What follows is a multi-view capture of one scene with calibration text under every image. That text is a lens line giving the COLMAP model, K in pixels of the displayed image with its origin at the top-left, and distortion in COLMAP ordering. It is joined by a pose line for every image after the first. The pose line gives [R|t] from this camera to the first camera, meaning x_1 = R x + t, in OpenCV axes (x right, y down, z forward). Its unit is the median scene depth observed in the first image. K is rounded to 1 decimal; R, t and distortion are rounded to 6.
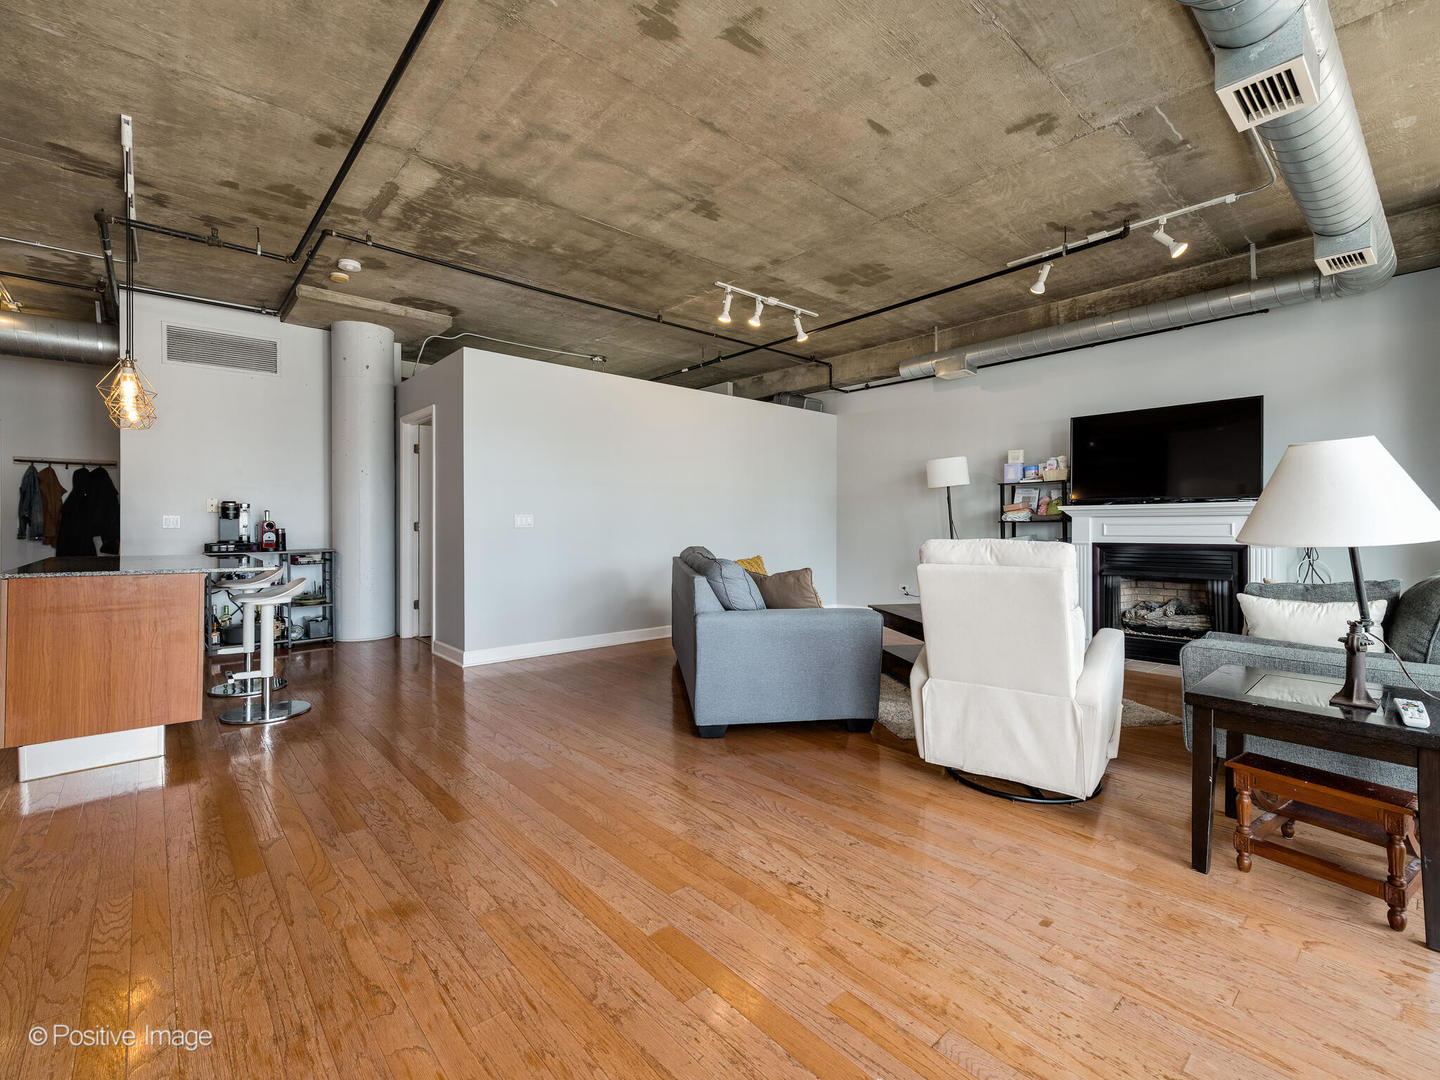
lens RADIAL K [[643.8, 0, 735.1], [0, 643.8, 529.7], [0, 0, 1]] dist [0.008123, -0.002986]
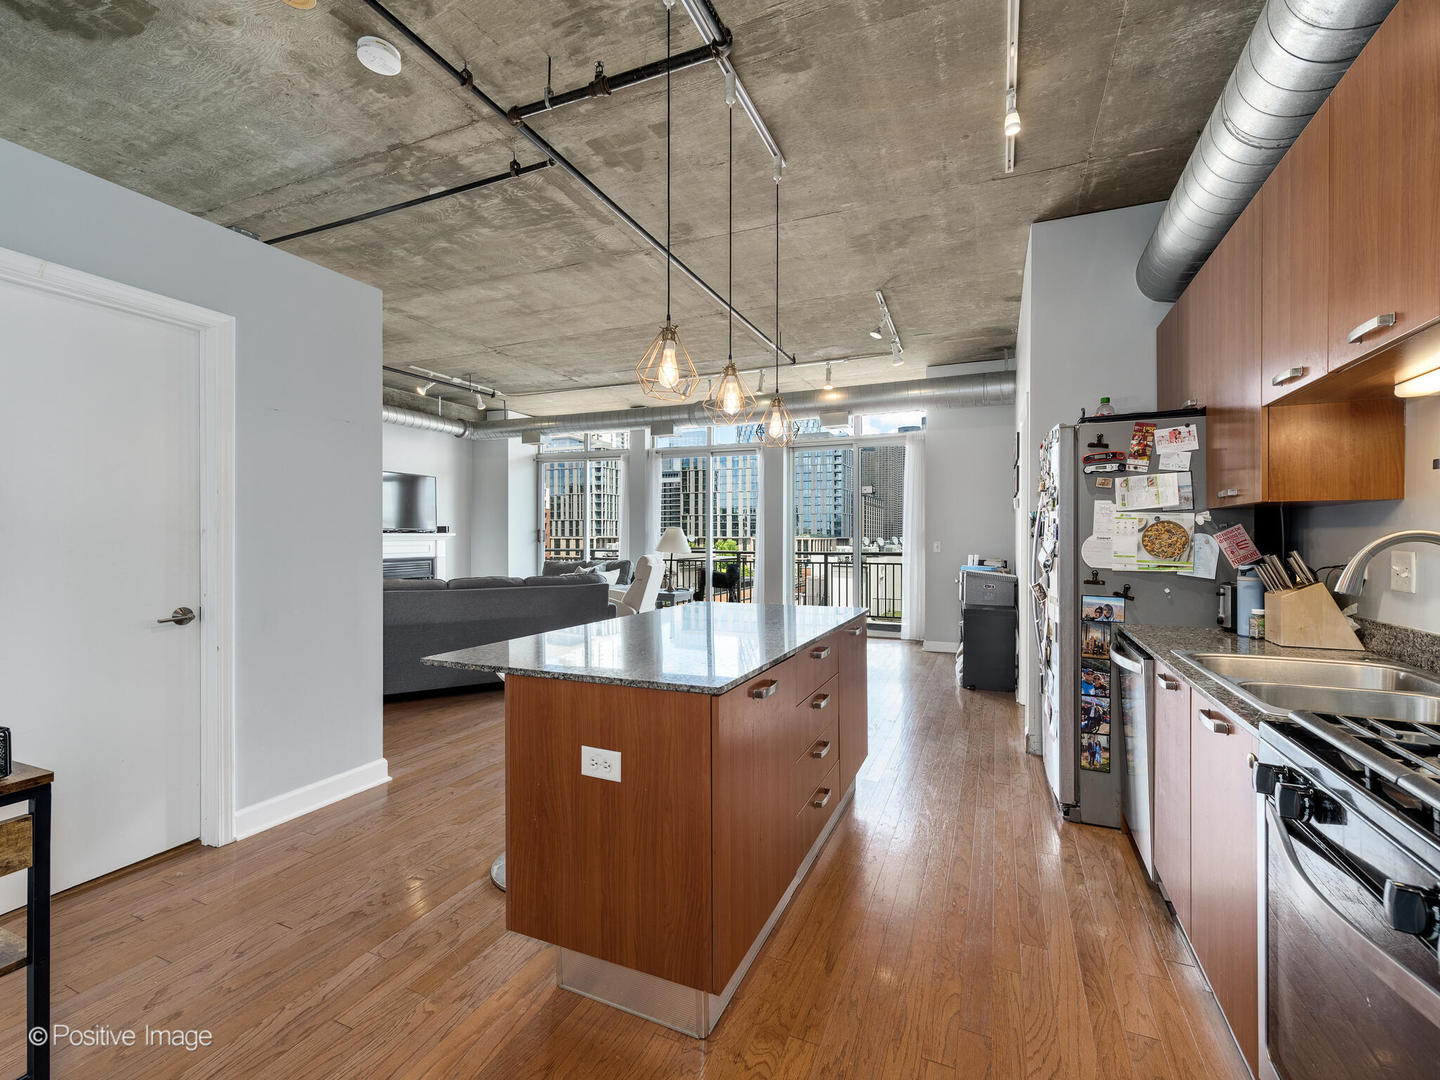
lens RADIAL K [[643.8, 0, 721.7], [0, 643.8, 539.1], [0, 0, 1]] dist [0.008123, -0.002986]
pose [[-0.418322, -0.005650, 0.908281, -1.030819], [-0.000945, 0.999983, 0.005786, -0.032084], [-0.908298, 0.001562, -0.418320, 0.857340]]
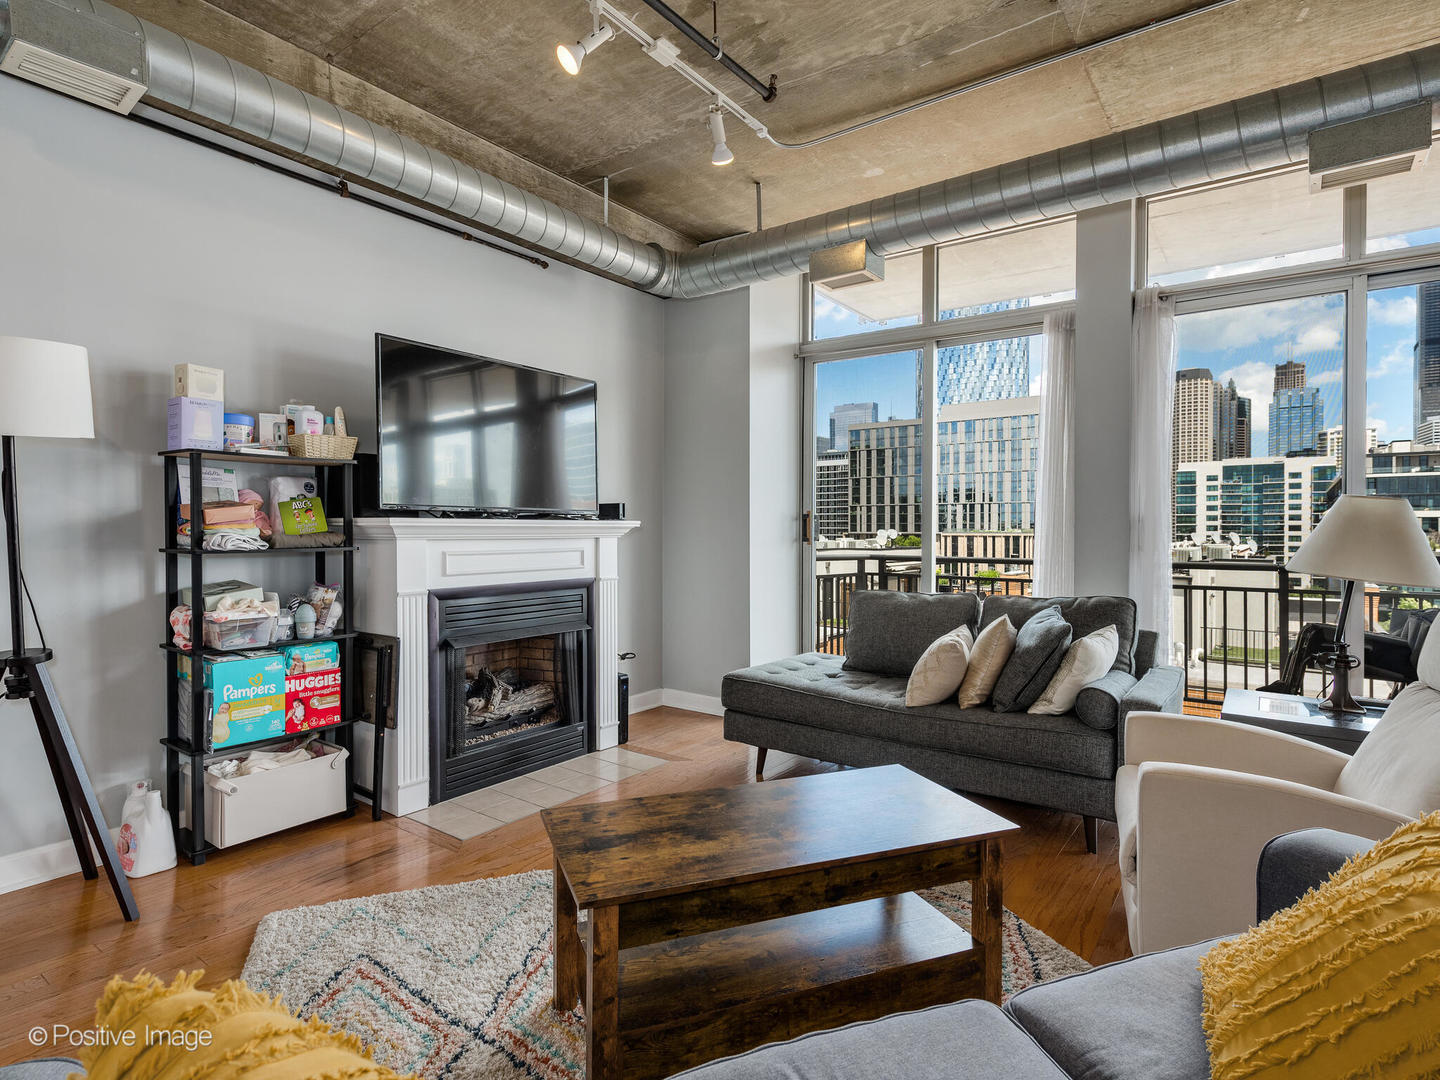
lens RADIAL K [[764.2, 0, 720.0], [0, 764.2, 541.2], [0, 0, 1]] dist [0.002597, -0.002285]
pose [[-0.211630, -0.013620, 0.977255, -0.089155], [-0.000146, 0.999903, 0.013904, -0.026721], [-0.977350, 0.002800, -0.211612, 0.872467]]
